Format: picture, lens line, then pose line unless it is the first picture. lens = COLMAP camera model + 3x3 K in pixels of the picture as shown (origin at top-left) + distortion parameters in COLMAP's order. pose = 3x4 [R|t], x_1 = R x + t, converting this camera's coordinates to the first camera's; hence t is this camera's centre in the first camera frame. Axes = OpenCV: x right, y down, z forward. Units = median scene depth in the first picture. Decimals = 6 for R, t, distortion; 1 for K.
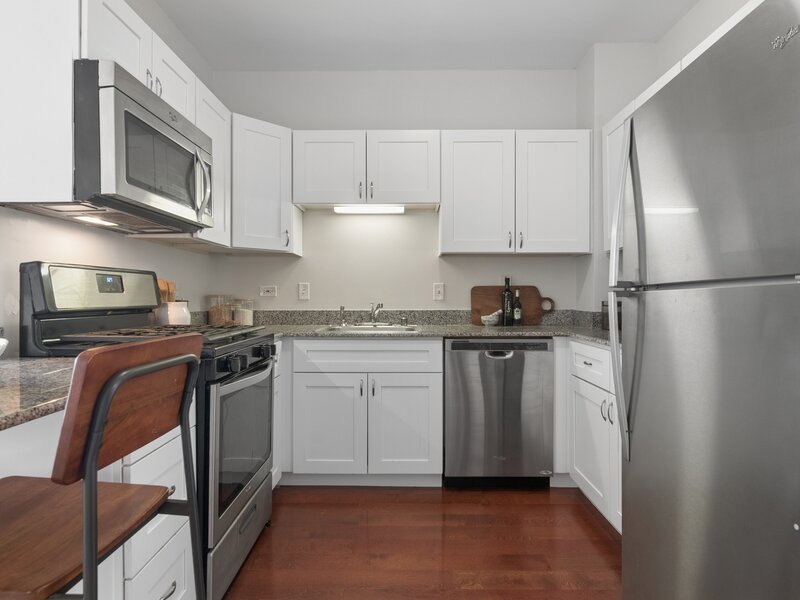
lens RADIAL K [[482.5, 0, 400.0], [0, 482.5, 300.0], [0, 0, 1]] dist [-0.001675, -0.000915]
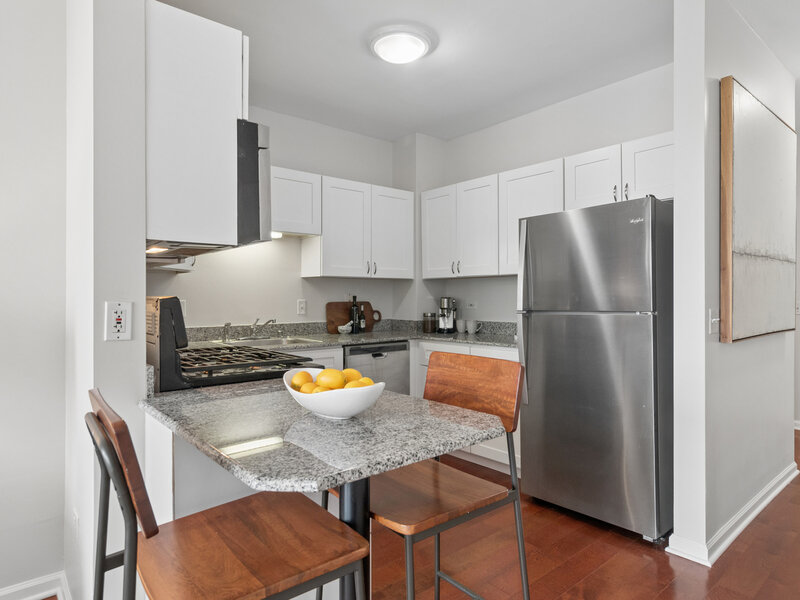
lens RADIAL K [[482.5, 0, 400.0], [0, 482.5, 300.0], [0, 0, 1]] dist [-0.001675, -0.000915]
pose [[0.758533, -0.006243, 0.651604, -0.565081], [0.007502, 0.999971, 0.000846, -0.038009], [-0.651591, 0.004247, 0.758559, -0.048485]]
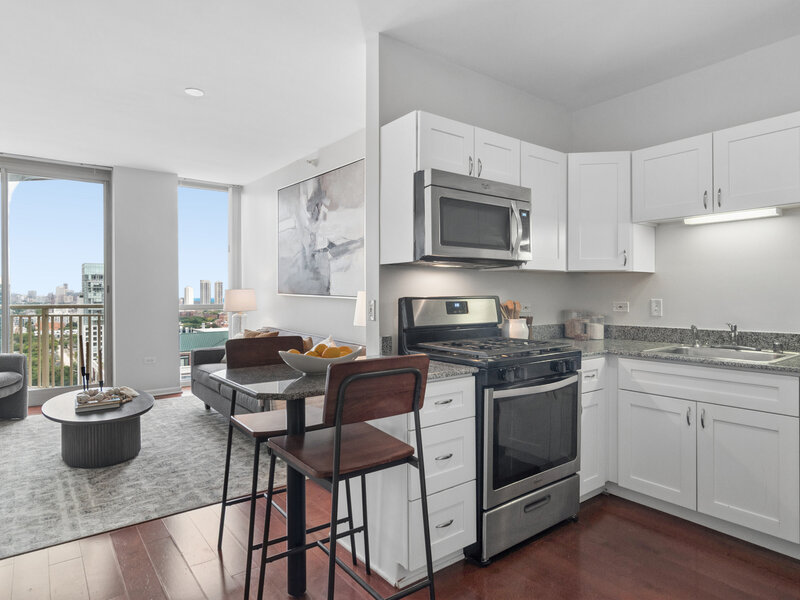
lens RADIAL K [[475.5, 0, 400.0], [0, 475.5, 300.0], [0, 0, 1]] dist [-0.001181, -0.000087]
pose [[0.617195, 0.005500, -0.786791, 0.270921], [-0.002402, 0.999984, 0.005106, -0.042420], [0.786807, -0.001261, 0.617198, -0.005881]]
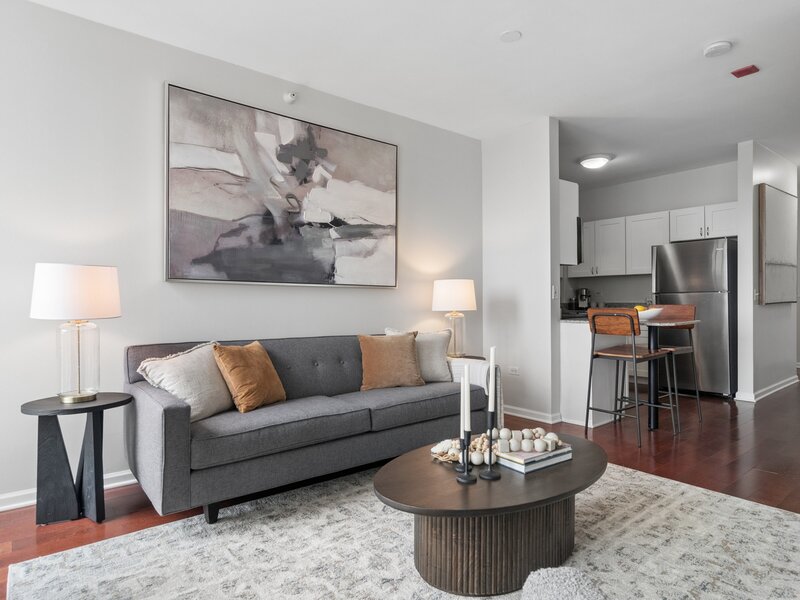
lens RADIAL K [[482.1, 0, 388.9], [0, 482.1, 308.9], [0, 0, 1]] dist [-0.004535, -0.001118]
pose [[0.780676, -0.024987, 0.624436, -1.733971], [0.017540, 0.999683, 0.018075, -0.004557], [-0.624690, -0.003158, 0.780867, -0.299239]]
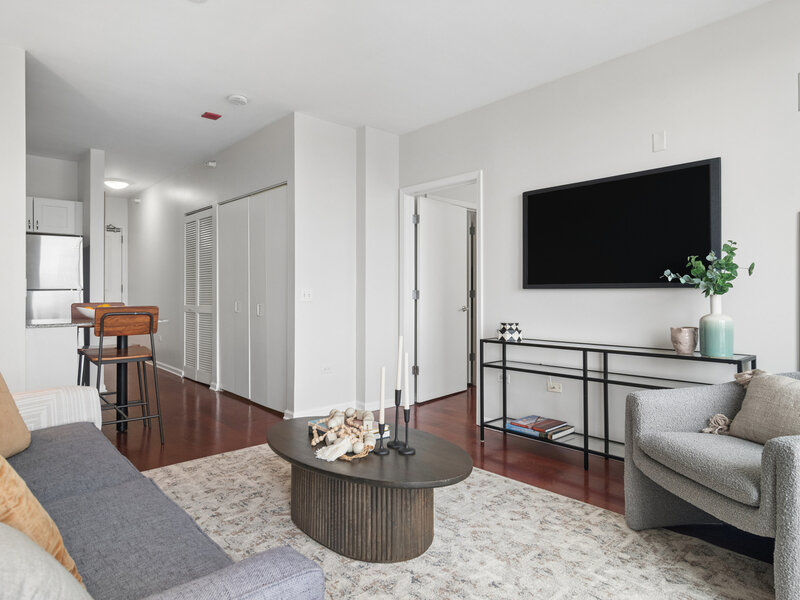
lens RADIAL K [[482.5, 0, 400.0], [0, 482.5, 300.0], [0, 0, 1]] dist [-0.001675, -0.000915]
pose [[-0.682998, -0.016185, 0.730241, -1.789345], [-0.001702, 0.999787, 0.020568, -0.014501], [-0.730418, 0.012805, -0.682880, 0.622695]]
